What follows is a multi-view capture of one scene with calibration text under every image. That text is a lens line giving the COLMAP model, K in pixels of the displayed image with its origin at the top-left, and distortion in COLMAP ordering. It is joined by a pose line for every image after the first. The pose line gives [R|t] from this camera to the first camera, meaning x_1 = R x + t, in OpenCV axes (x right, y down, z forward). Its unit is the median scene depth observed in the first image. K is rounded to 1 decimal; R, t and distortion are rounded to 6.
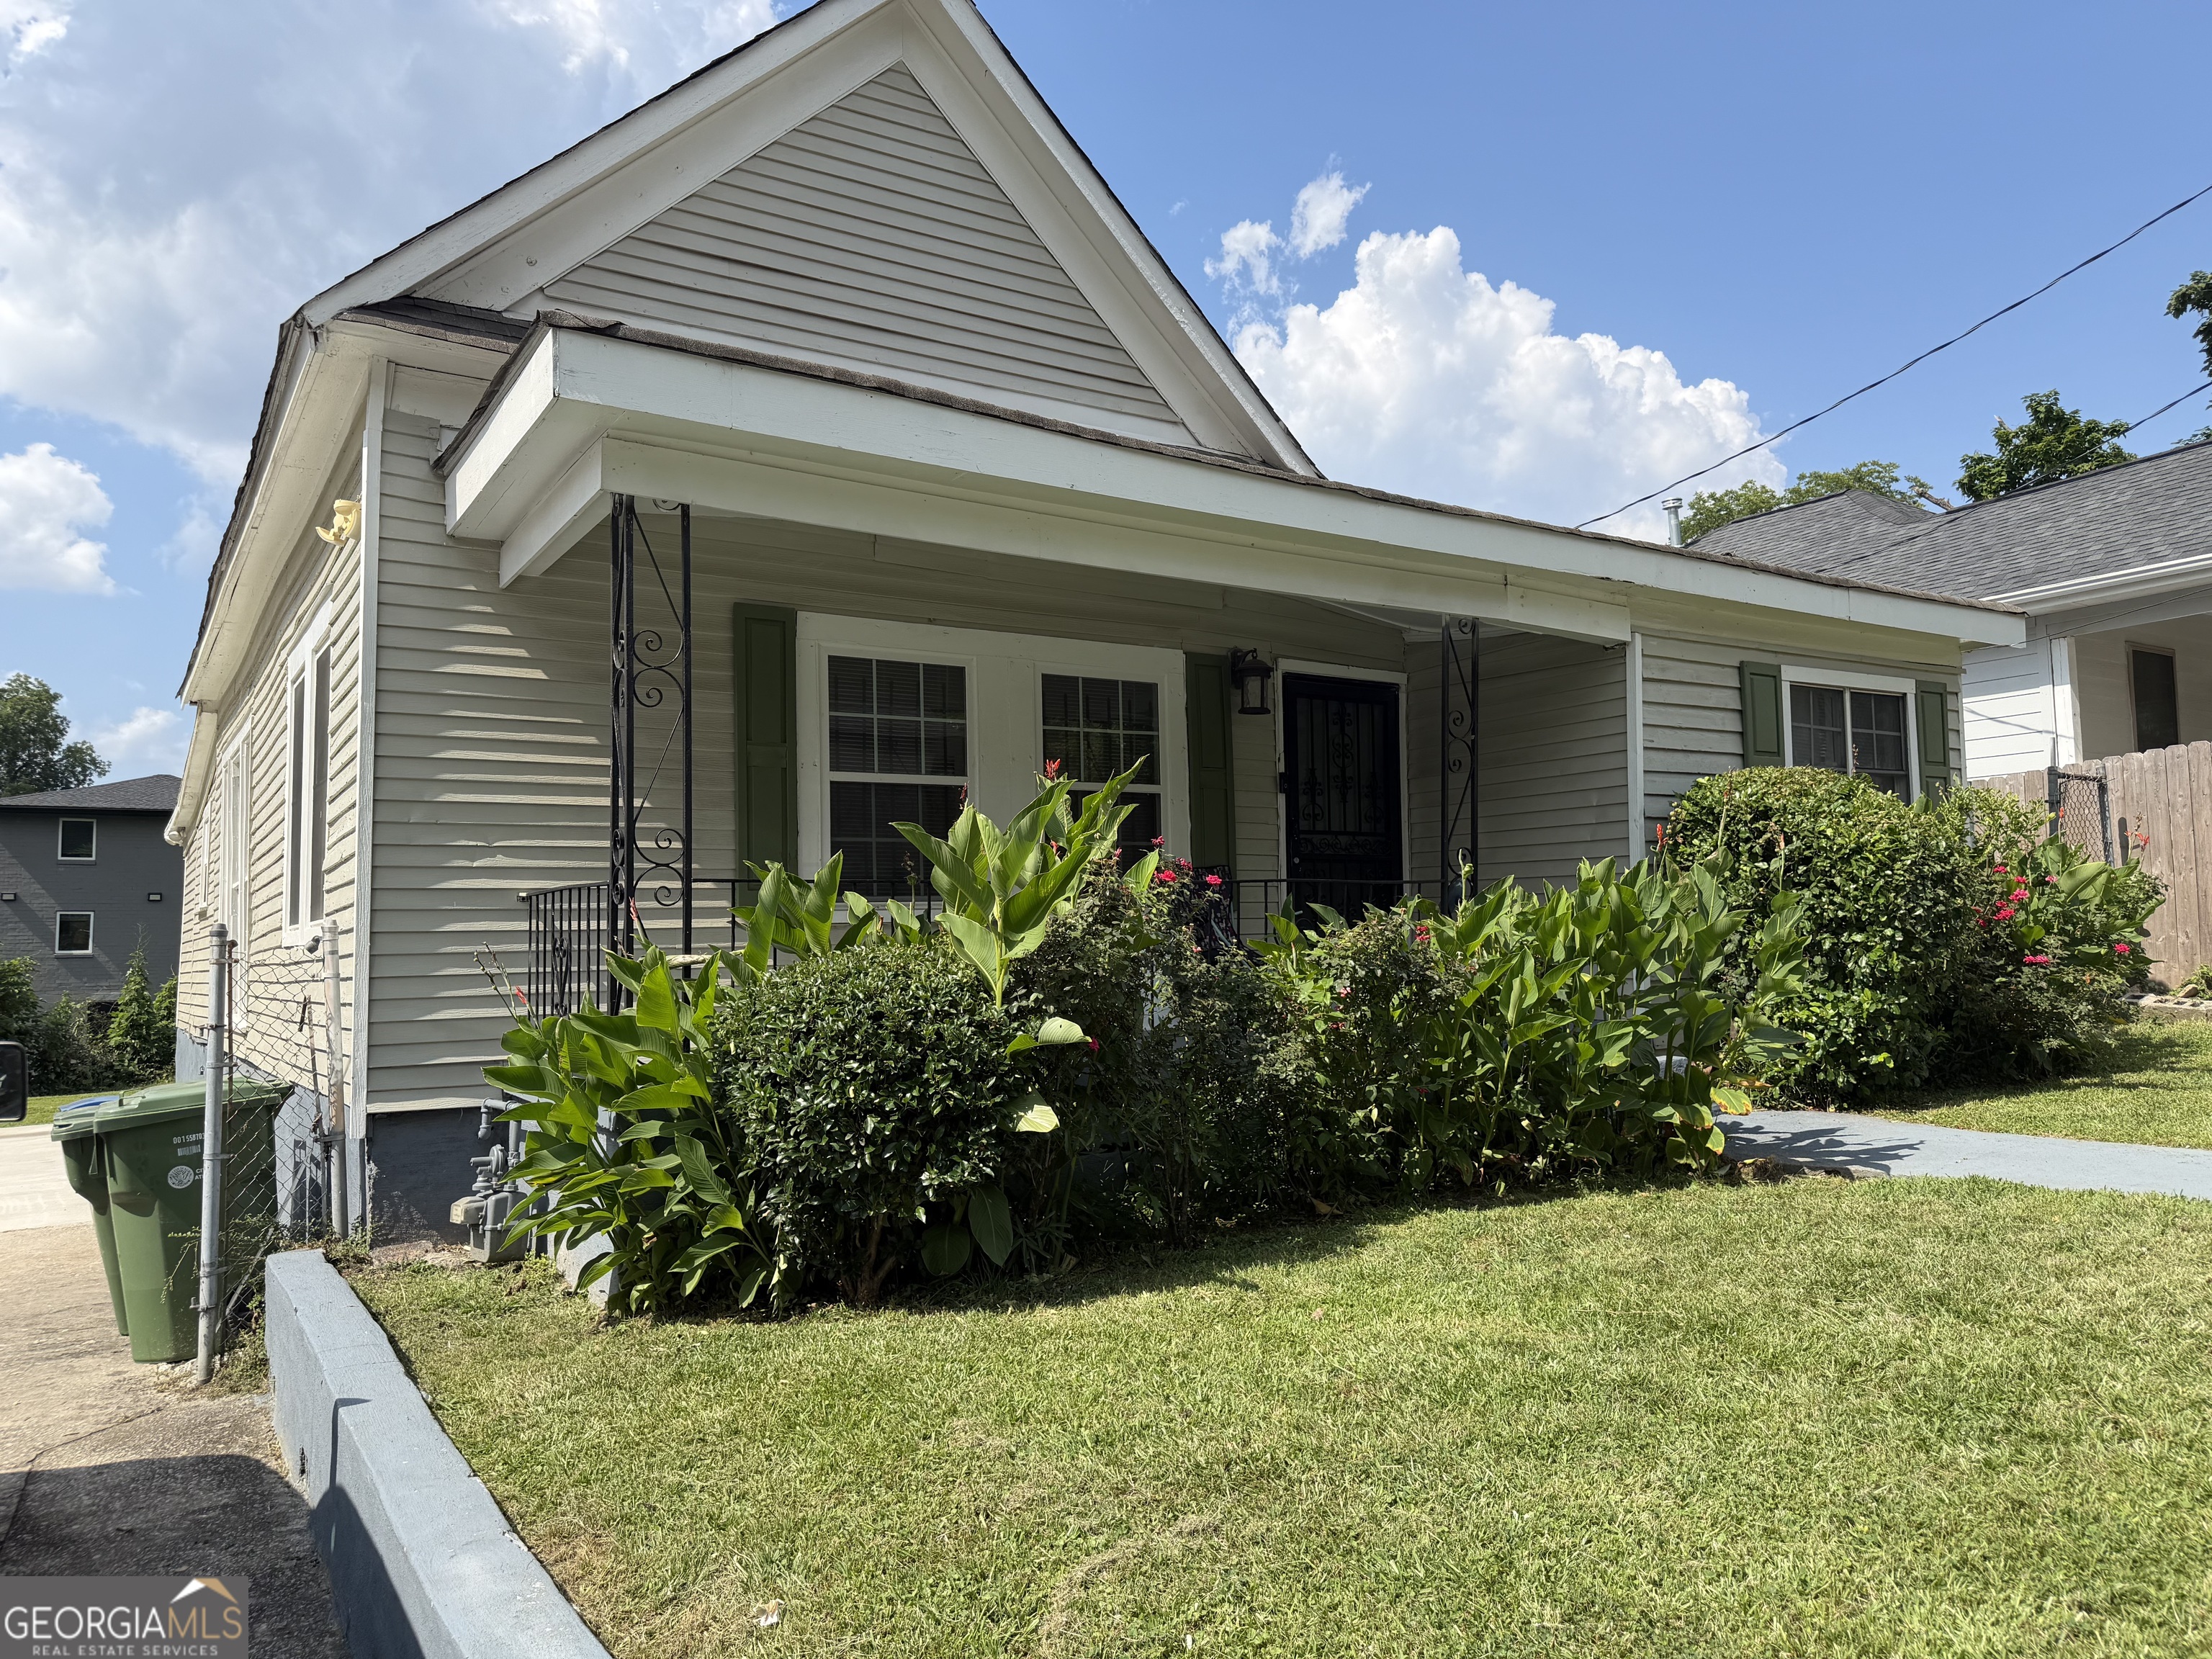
lens RADIAL K [[1579.7, 0, 1110.8], [0, 1579.7, 836.8], [0, 0, 1]] dist [0.049291, -0.072659]
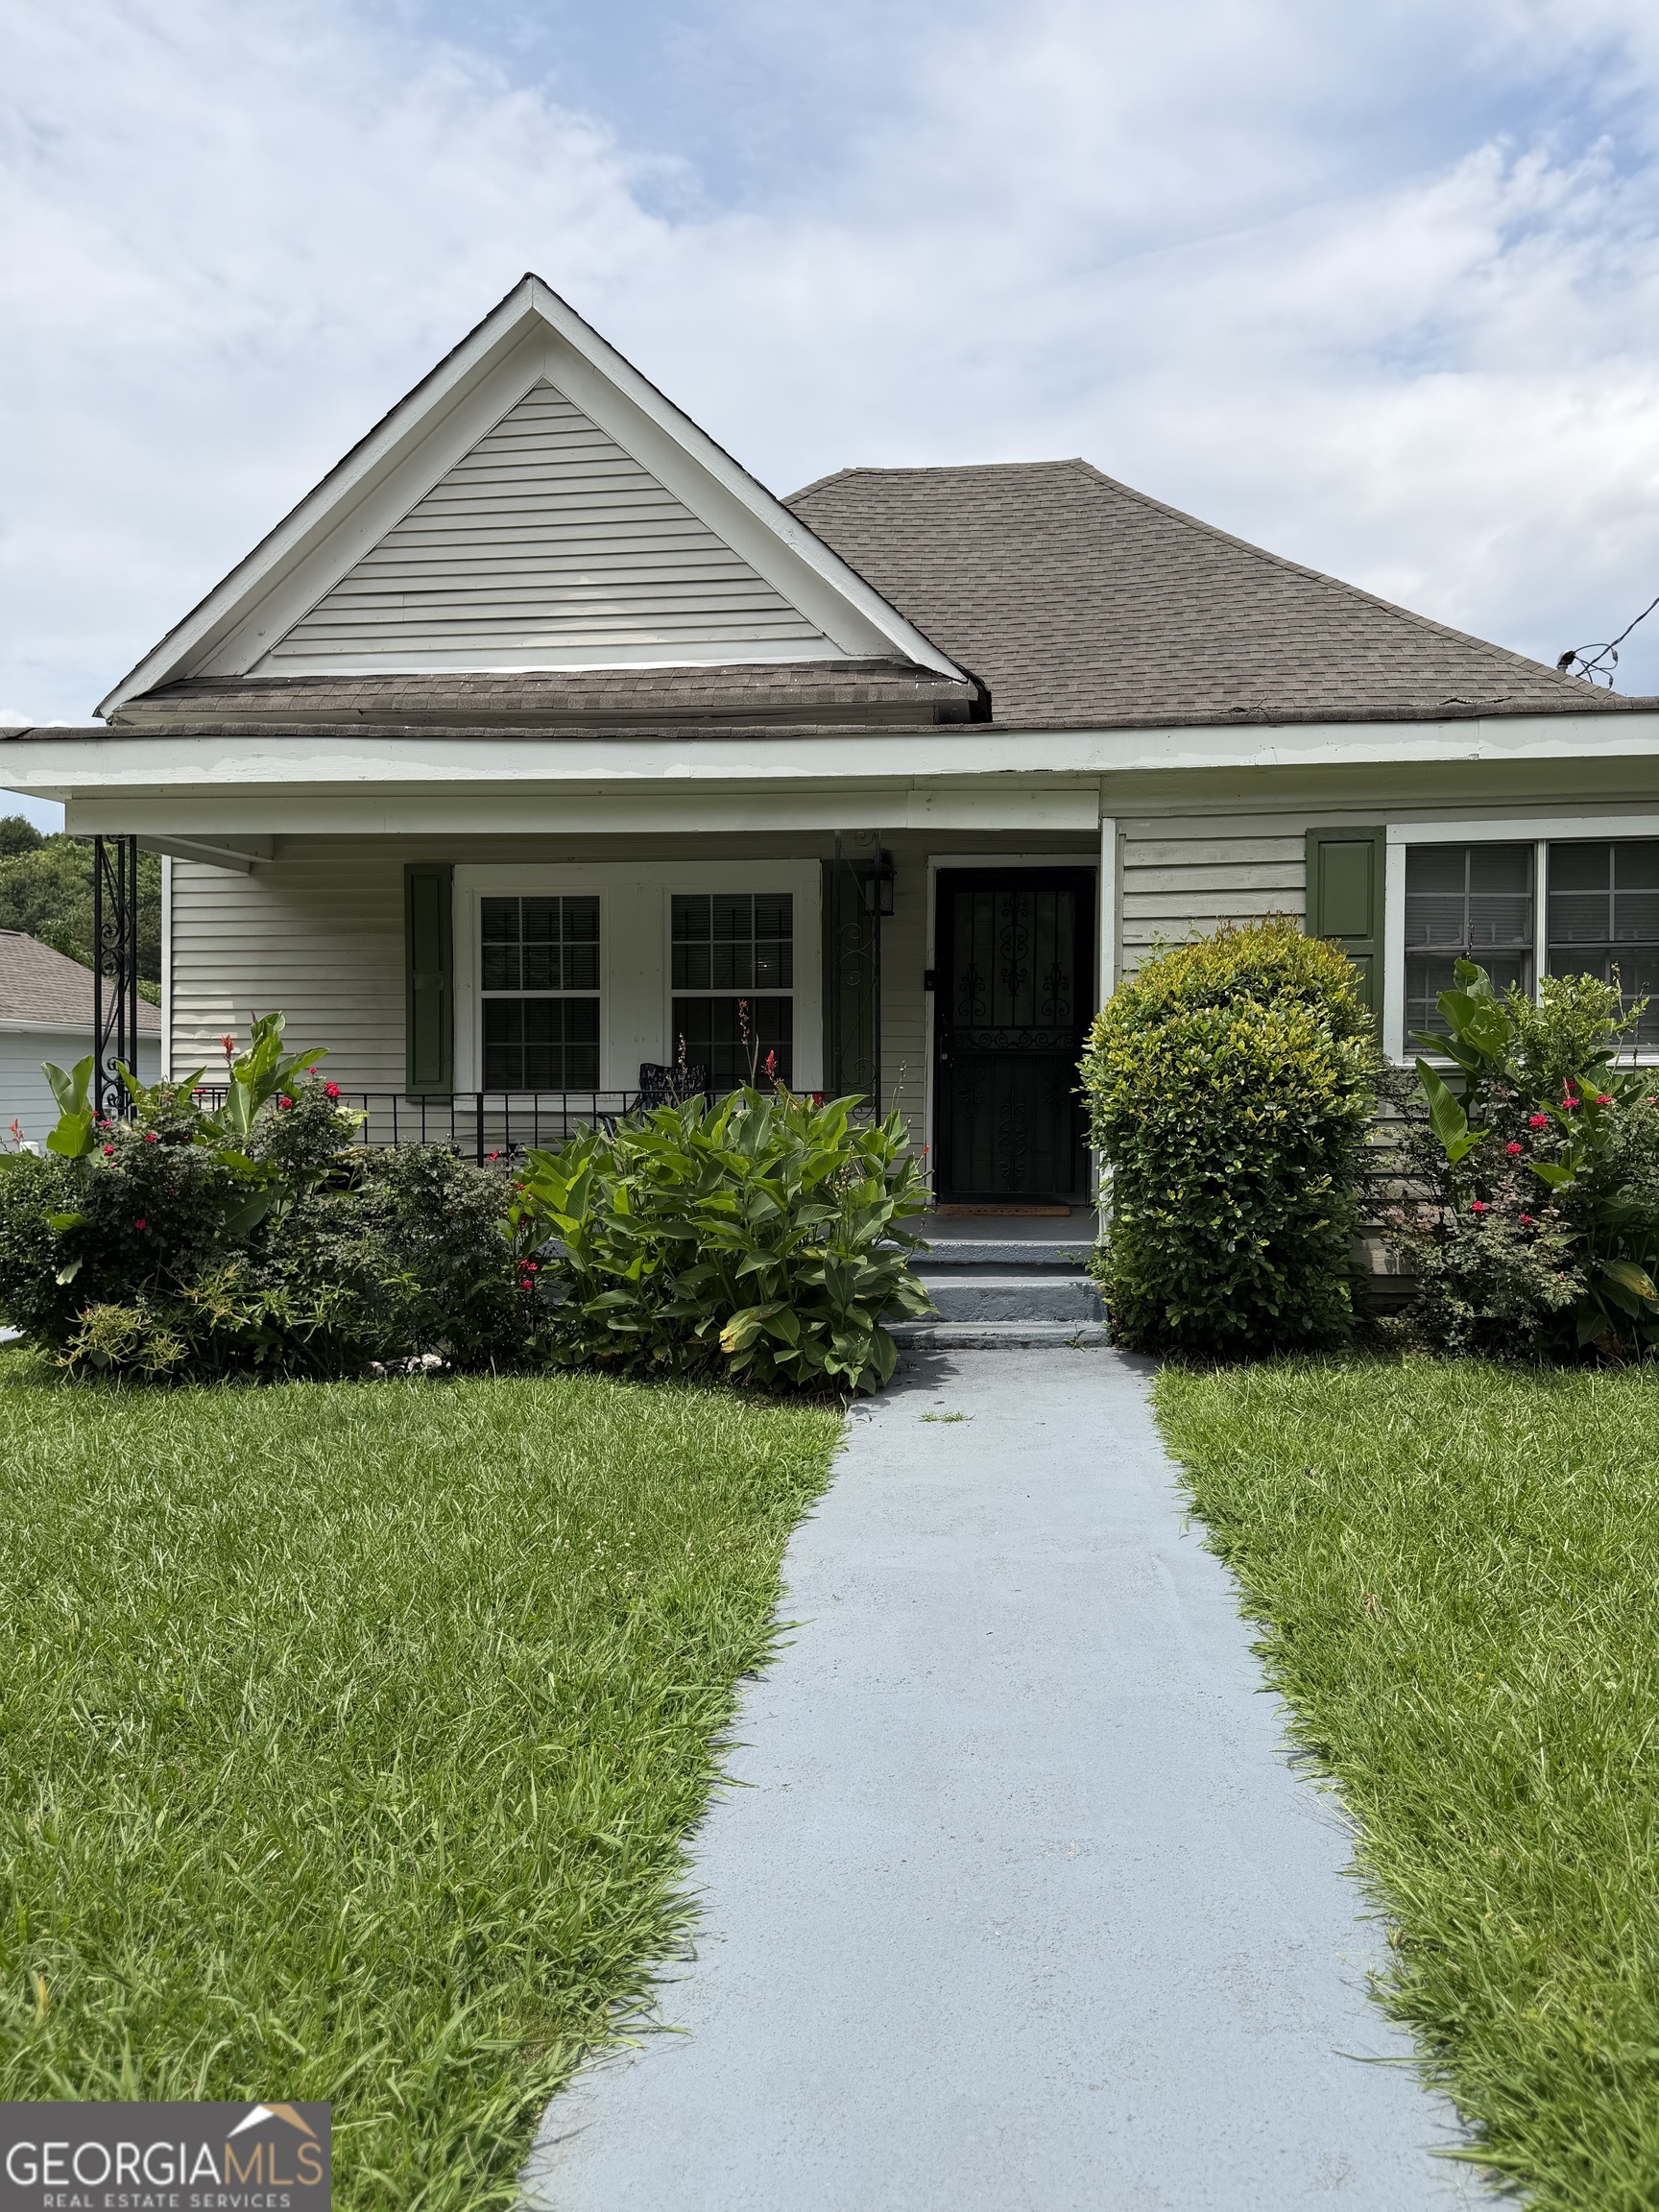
lens RADIAL K [[1579.7, 0, 810.5], [0, 1579.7, 1118.3], [0, 0, 1]] dist [0.049291, -0.072659]
pose [[0.774972, 0.029730, -0.631295, 0.761226], [0.026582, 0.996476, 0.079561, -0.030768], [0.631436, -0.078439, 0.771451, 0.167872]]
